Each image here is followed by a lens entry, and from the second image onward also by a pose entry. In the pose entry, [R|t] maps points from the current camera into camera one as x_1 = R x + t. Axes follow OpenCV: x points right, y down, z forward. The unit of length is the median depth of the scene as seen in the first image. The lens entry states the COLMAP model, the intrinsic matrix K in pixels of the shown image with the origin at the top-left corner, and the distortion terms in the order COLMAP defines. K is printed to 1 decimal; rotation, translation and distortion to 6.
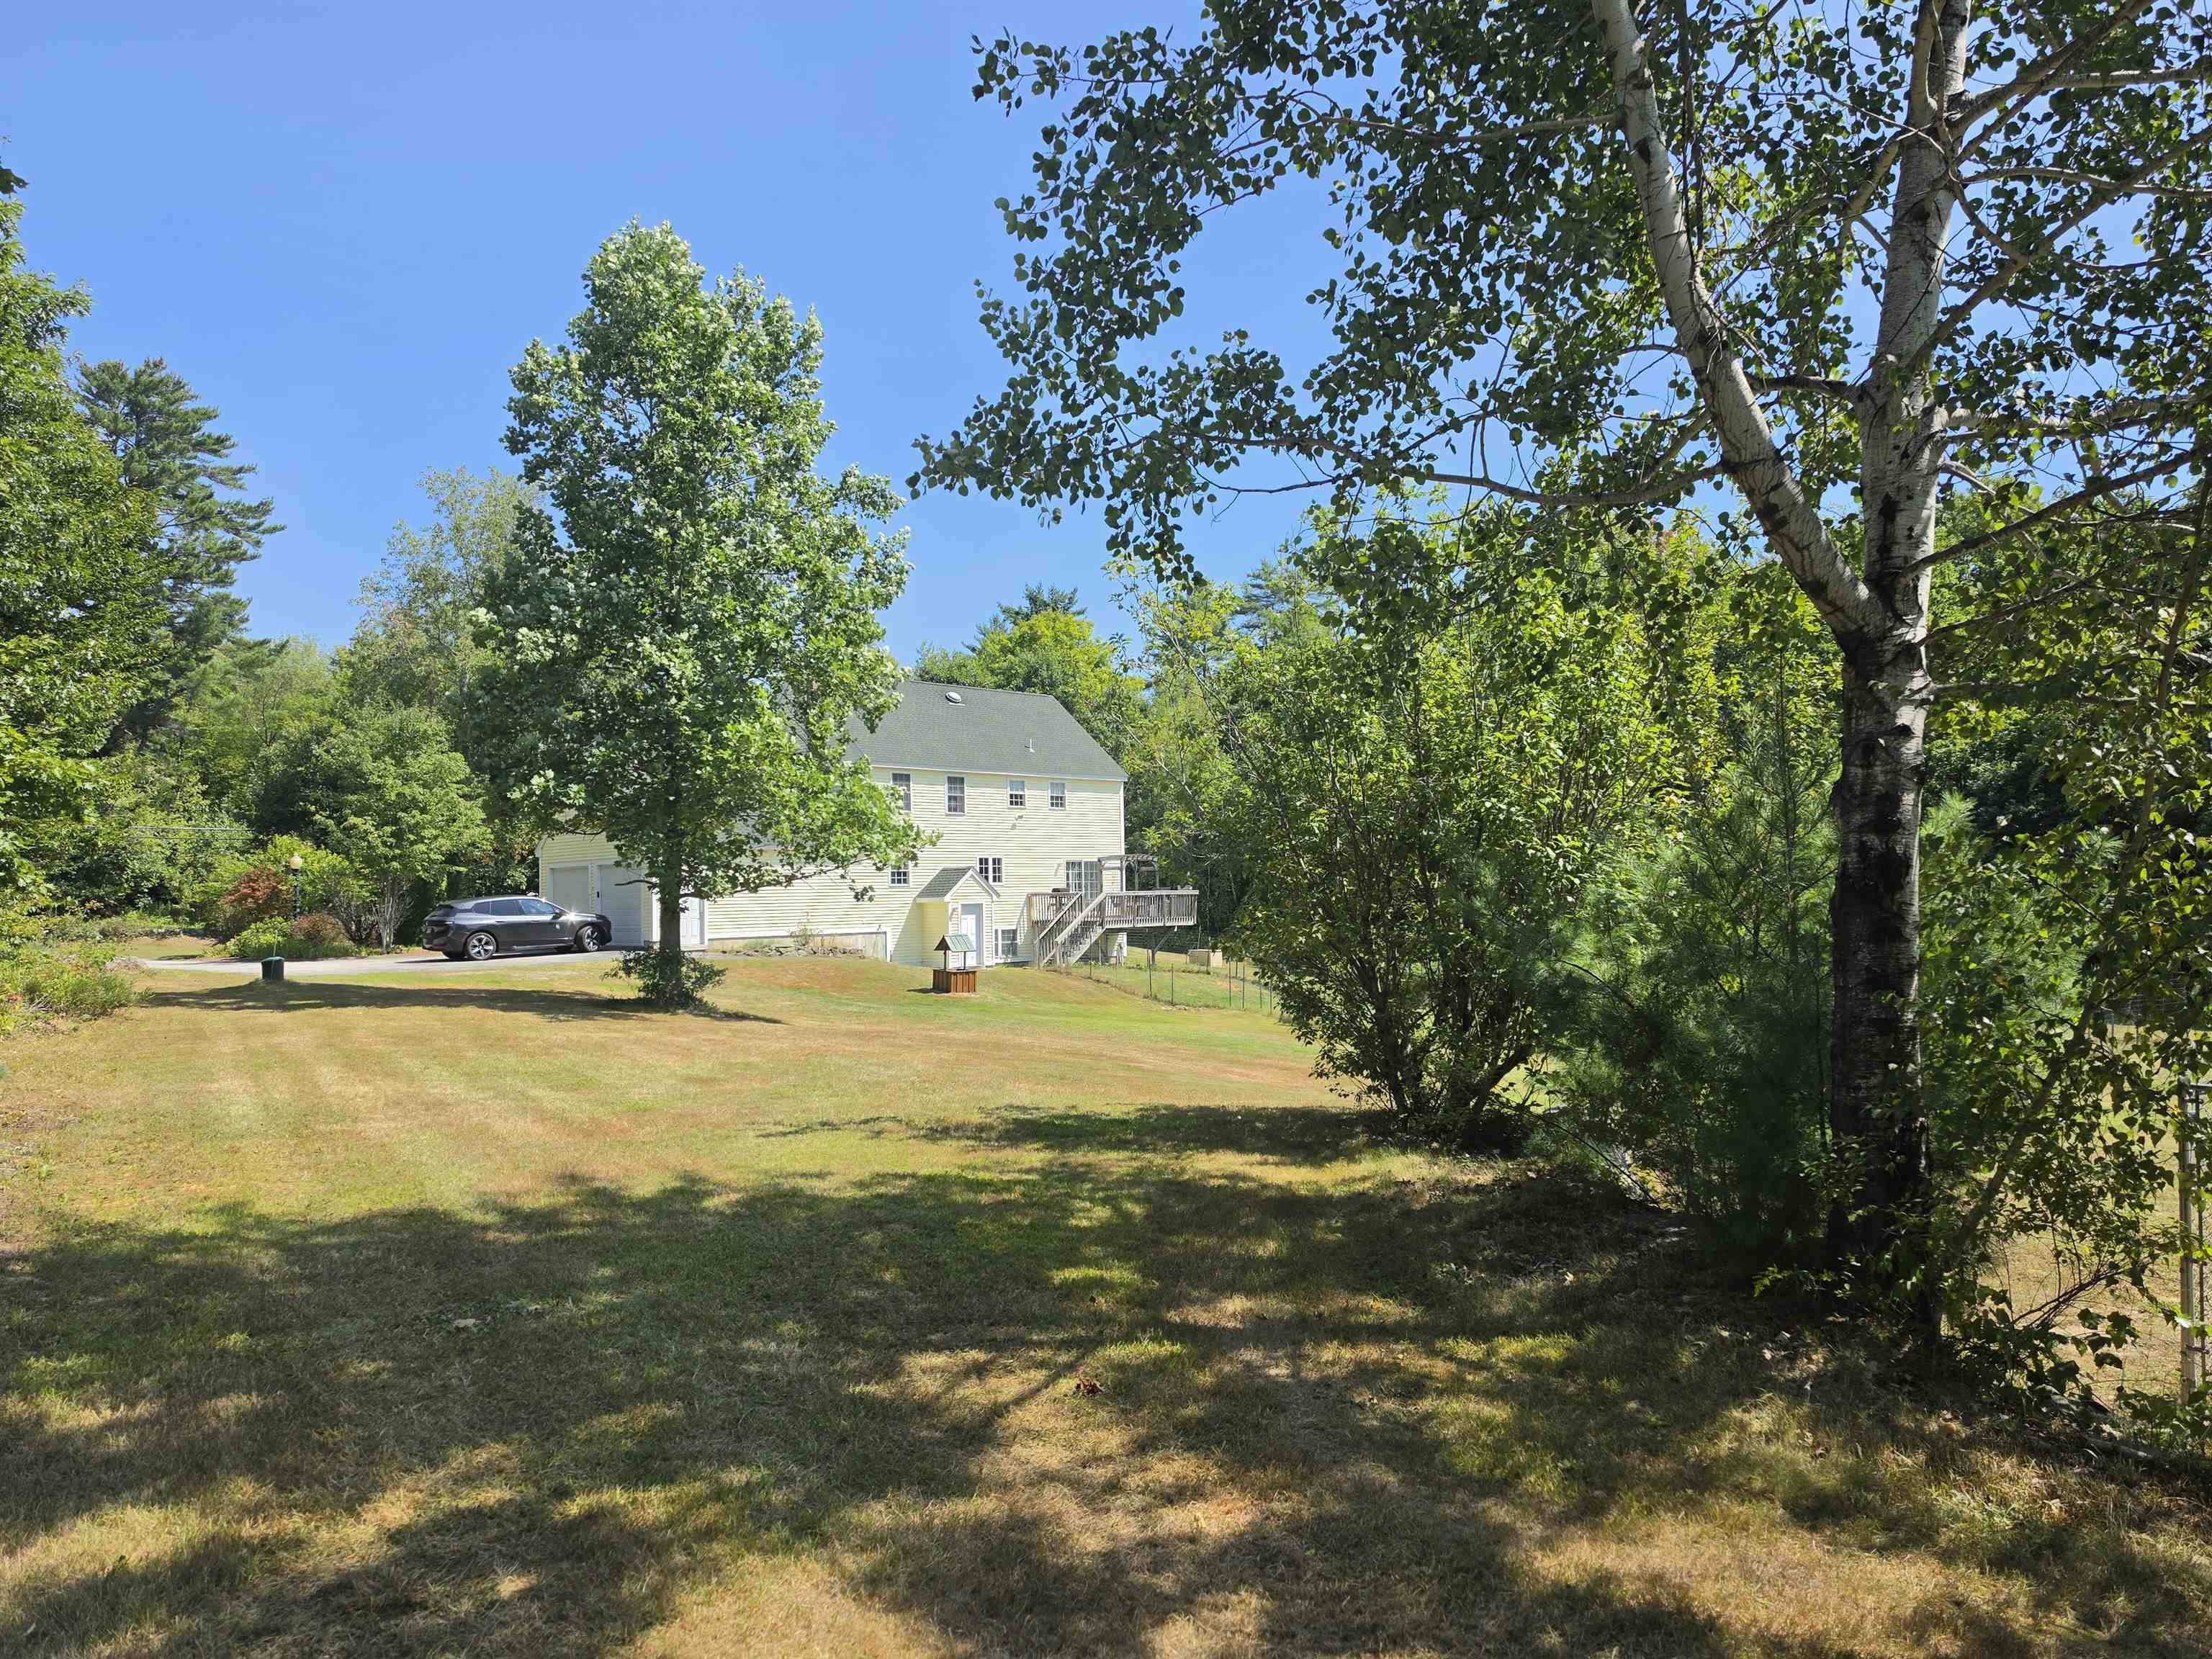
lens RADIAL K [[1386.3, 0, 1106.0], [0, 1386.3, 829.5], [0, 0, 1]] dist [-0.000064, -0.000330]
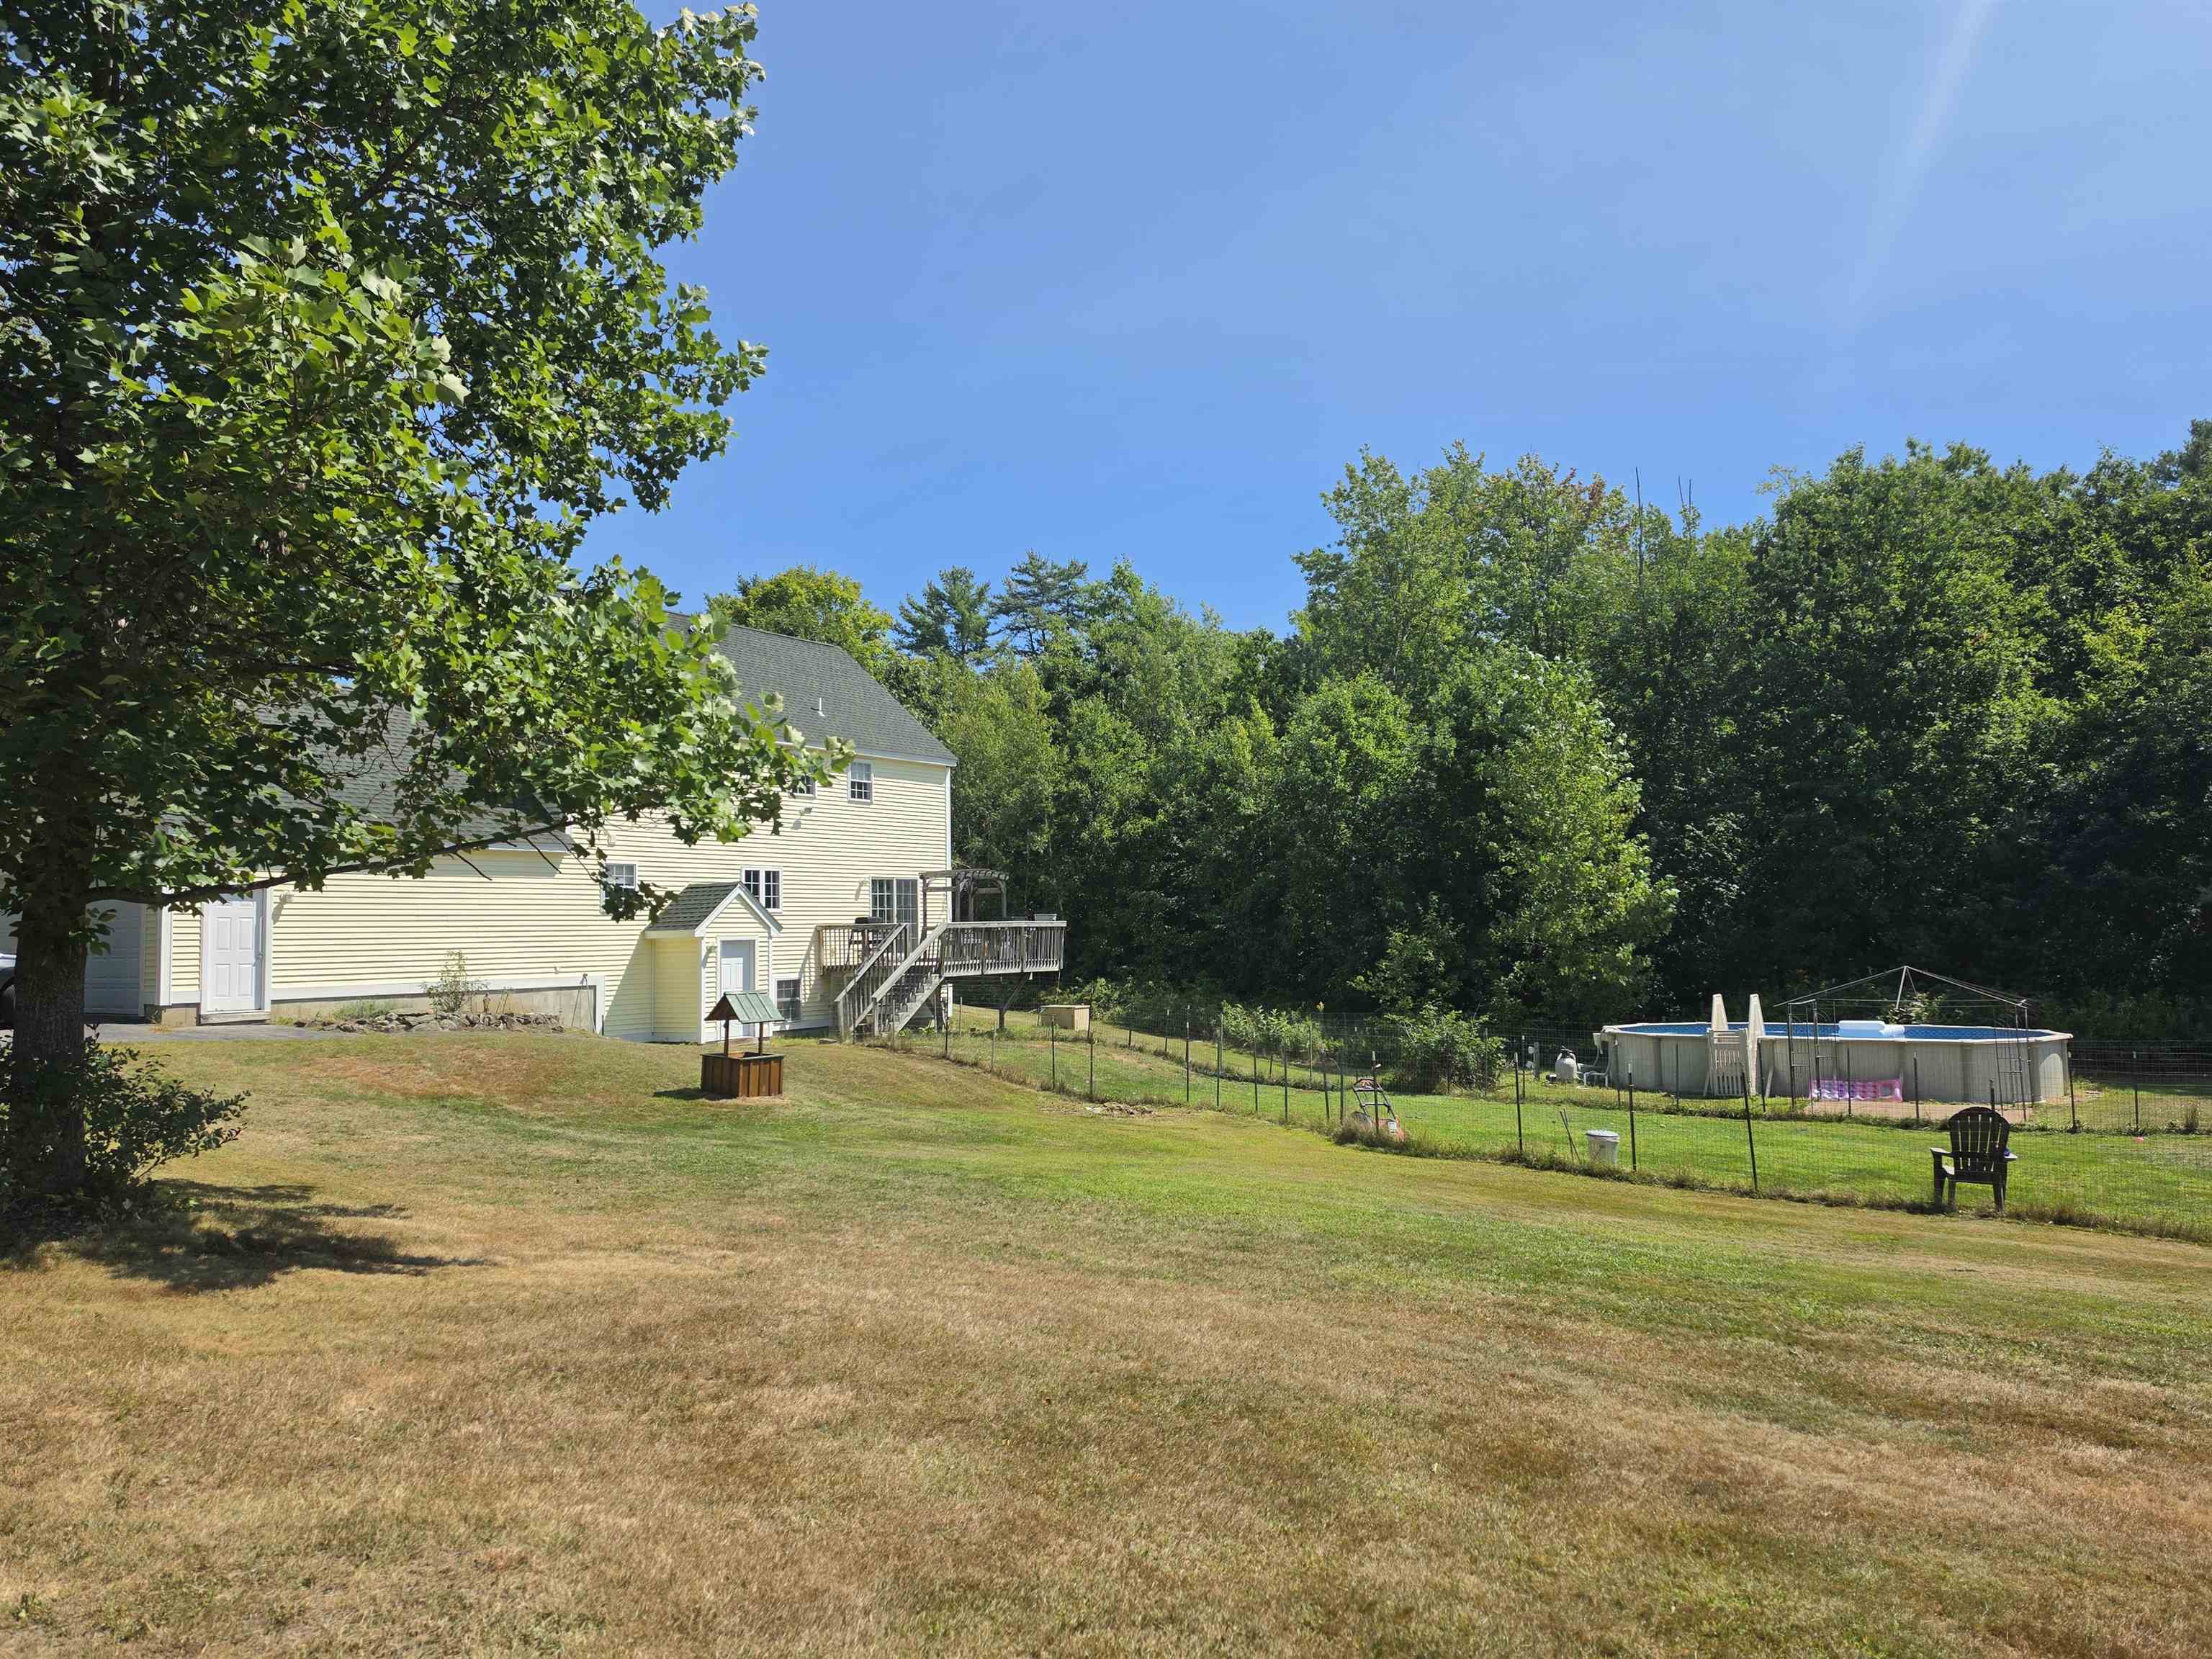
lens RADIAL K [[1386.3, 0, 1106.0], [0, 1386.3, 829.5], [0, 0, 1]] dist [-0.000064, -0.000330]
pose [[0.974519, 0.017006, 0.223660, -0.071870], [-0.009270, 0.999323, -0.035591, 0.022698], [-0.224114, 0.032611, 0.974017, 0.324233]]
